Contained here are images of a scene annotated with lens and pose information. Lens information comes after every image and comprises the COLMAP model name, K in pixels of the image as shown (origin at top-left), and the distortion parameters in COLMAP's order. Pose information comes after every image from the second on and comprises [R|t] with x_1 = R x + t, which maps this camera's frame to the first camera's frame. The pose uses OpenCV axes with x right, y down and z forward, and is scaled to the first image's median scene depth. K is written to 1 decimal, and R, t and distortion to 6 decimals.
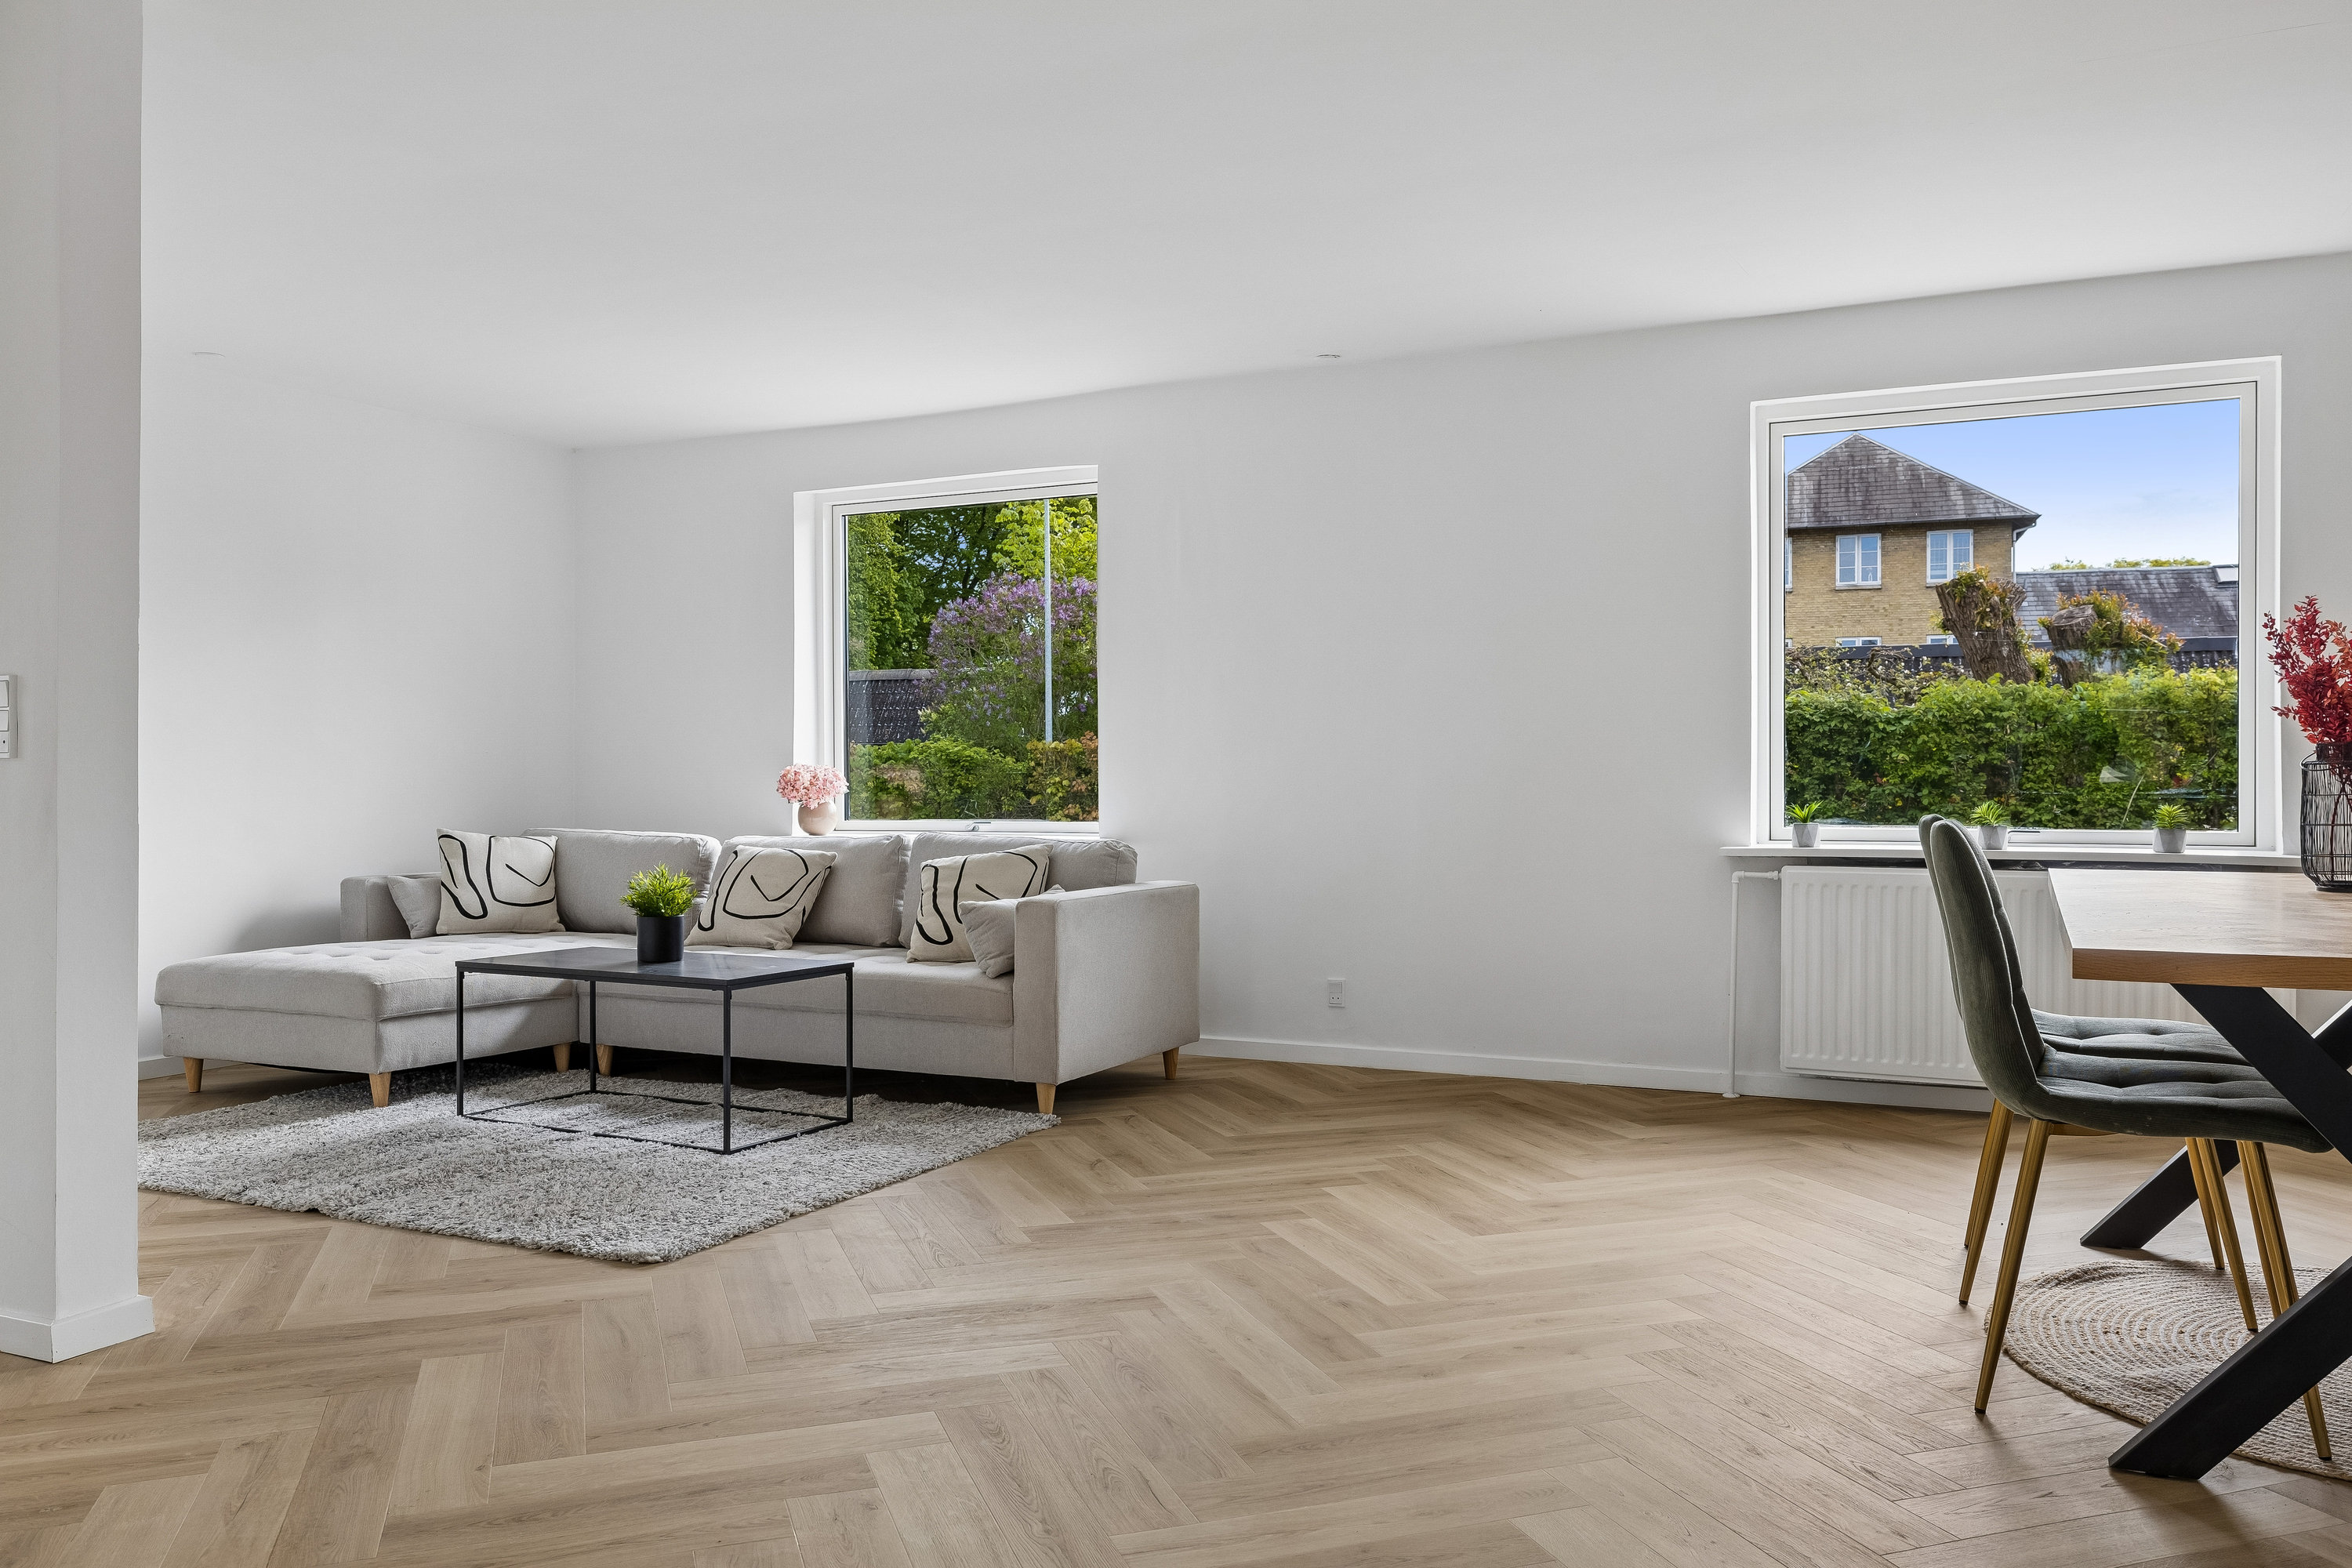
lens RADIAL K [[1781.3, 0, 1175.1], [0, 1781.3, 790.8], [0, 0, 1]] dist [-0.007849, 0.000858]
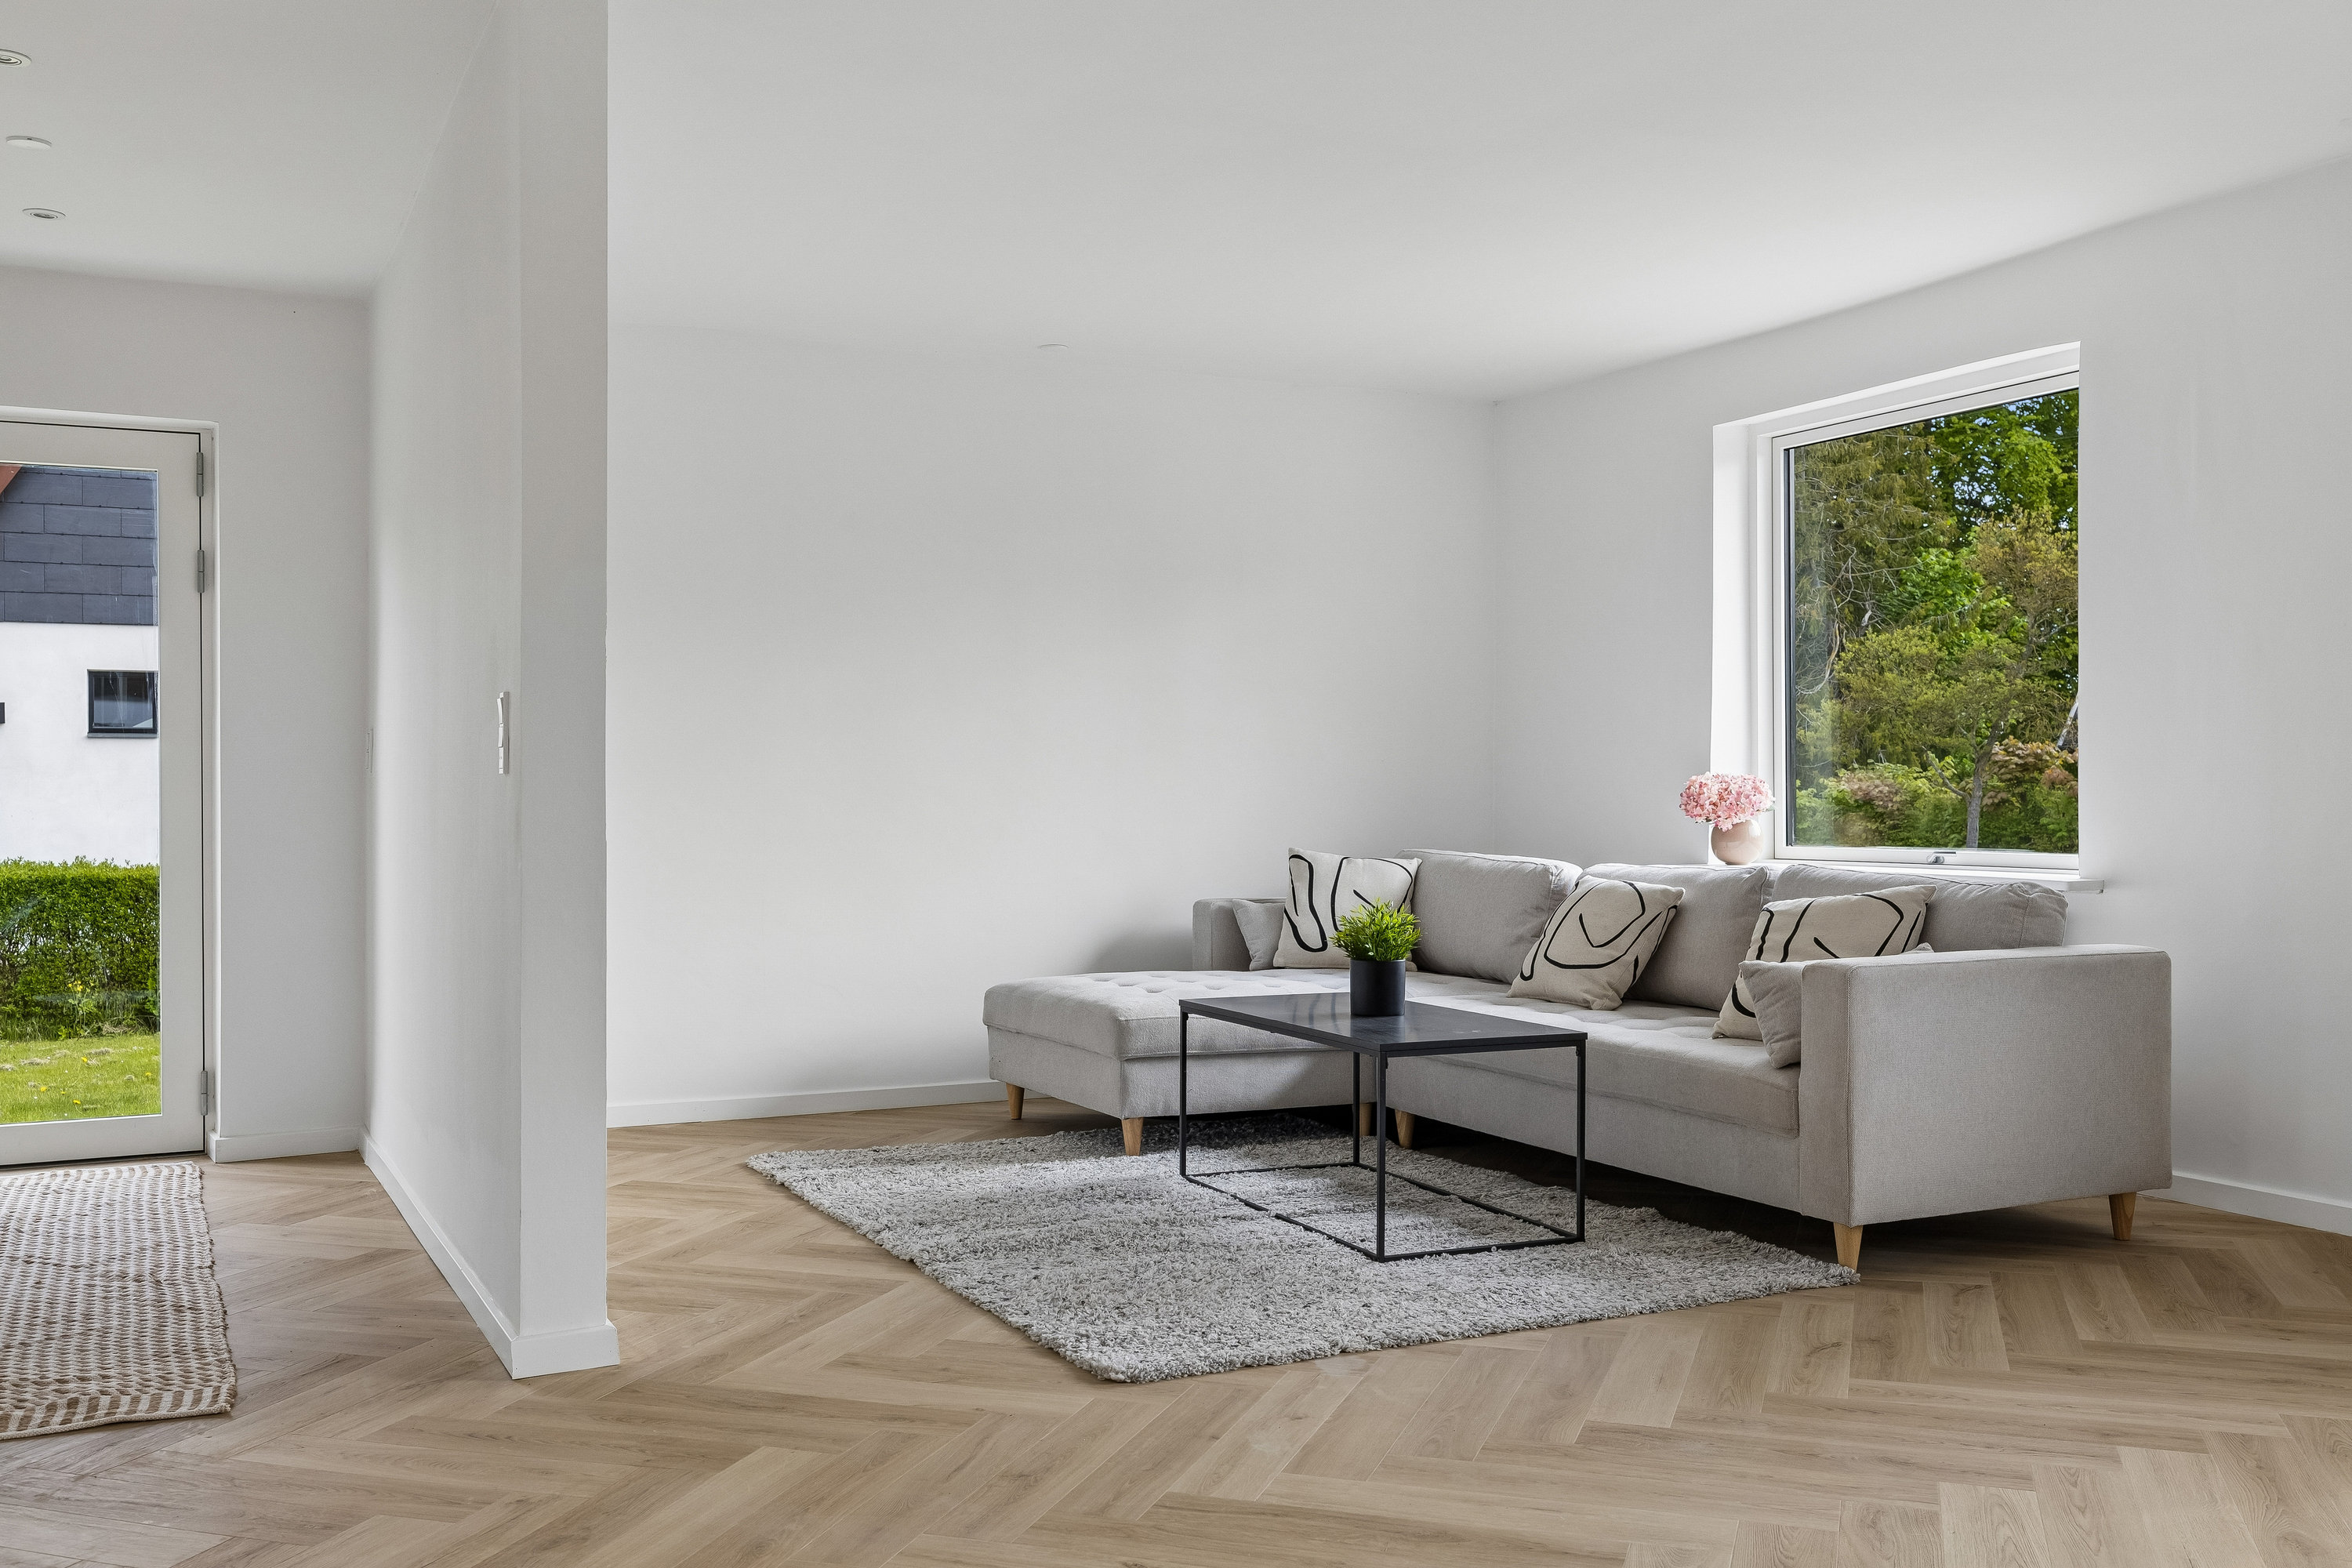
lens RADIAL K [[2104.5, 0, 1173.8], [0, 2104.5, 794.5], [0, 0, 1]] dist [-0.016849, 0.028175]
pose [[0.791732, 0.002552, -0.610863, 0.206572], [-0.004822, 0.999986, -0.002072, -0.003117], [0.610849, 0.004586, 0.791734, 0.156517]]
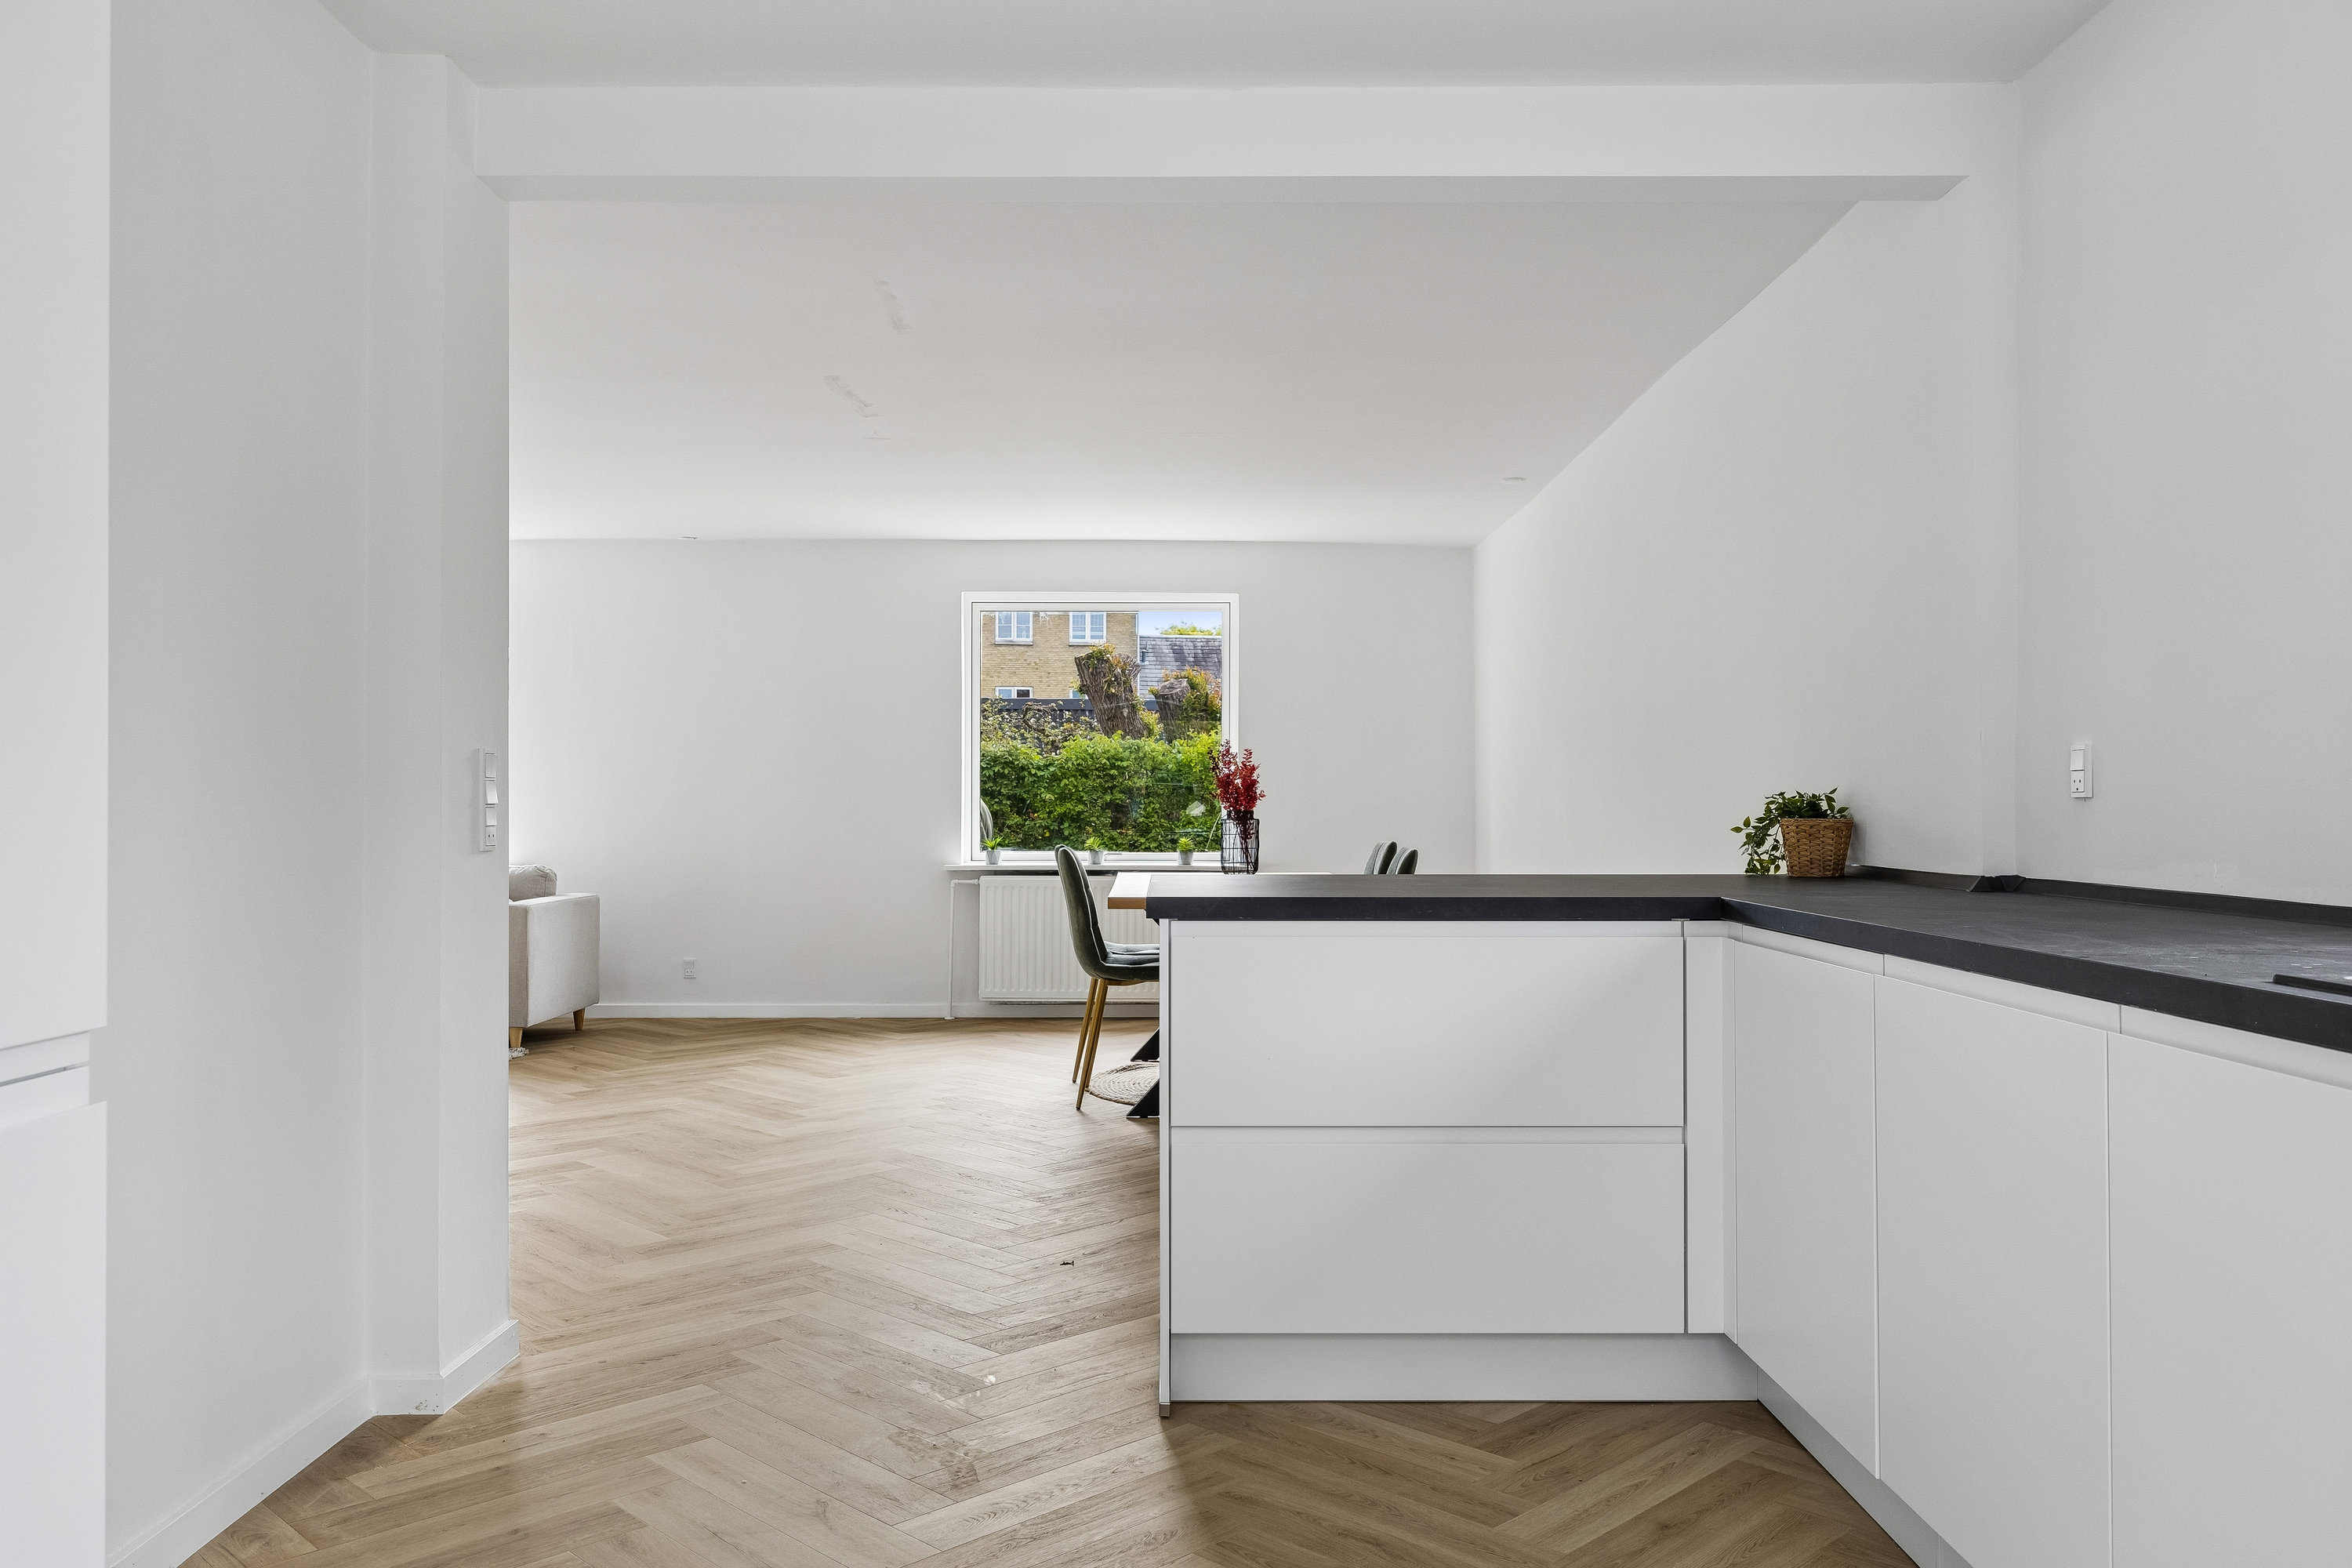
lens RADIAL K [[1781.3, 0, 1173.0], [0, 1781.3, 787.8], [0, 0, 1]] dist [-0.007849, 0.000858]
pose [[0.897483, 0.006516, 0.441001, -0.217428], [0.001677, 0.999833, -0.018186, -0.008946], [-0.441046, 0.017061, 0.897322, -0.539078]]
